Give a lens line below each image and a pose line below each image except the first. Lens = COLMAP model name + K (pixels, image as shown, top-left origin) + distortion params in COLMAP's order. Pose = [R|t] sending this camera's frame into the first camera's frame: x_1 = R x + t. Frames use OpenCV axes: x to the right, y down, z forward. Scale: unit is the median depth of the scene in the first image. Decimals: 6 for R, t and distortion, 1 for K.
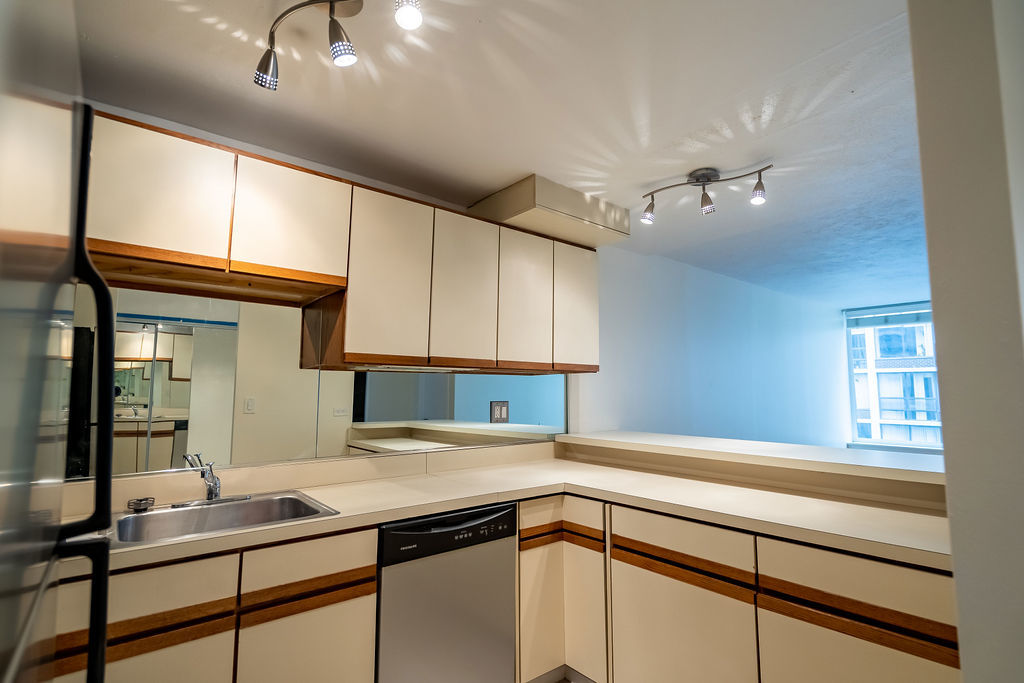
lens RADIAL K [[493.1, 0, 526.2], [0, 493.1, 343.1], [0, 0, 1]] dist [0.000418, -0.000003]
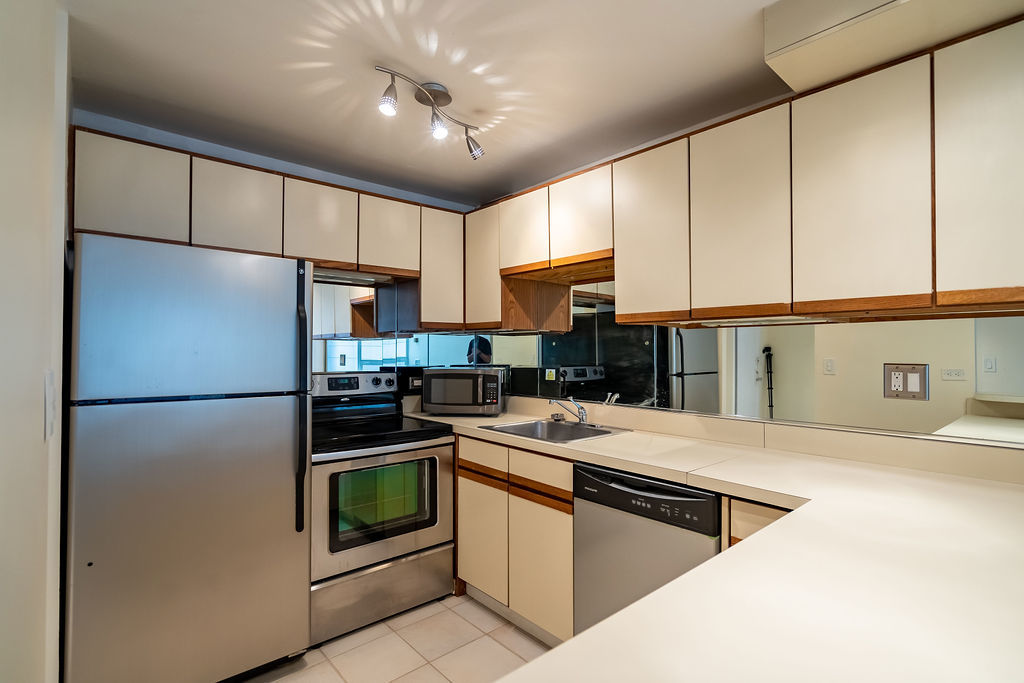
lens RADIAL K [[493.1, 0, 526.2], [0, 493.1, 343.1], [0, 0, 1]] dist [0.000418, -0.000003]
pose [[0.033414, -0.016550, -0.999305, 0.594429], [0.092410, 0.995631, -0.013400, 0.066611], [0.995160, -0.091898, 0.034798, 0.595464]]
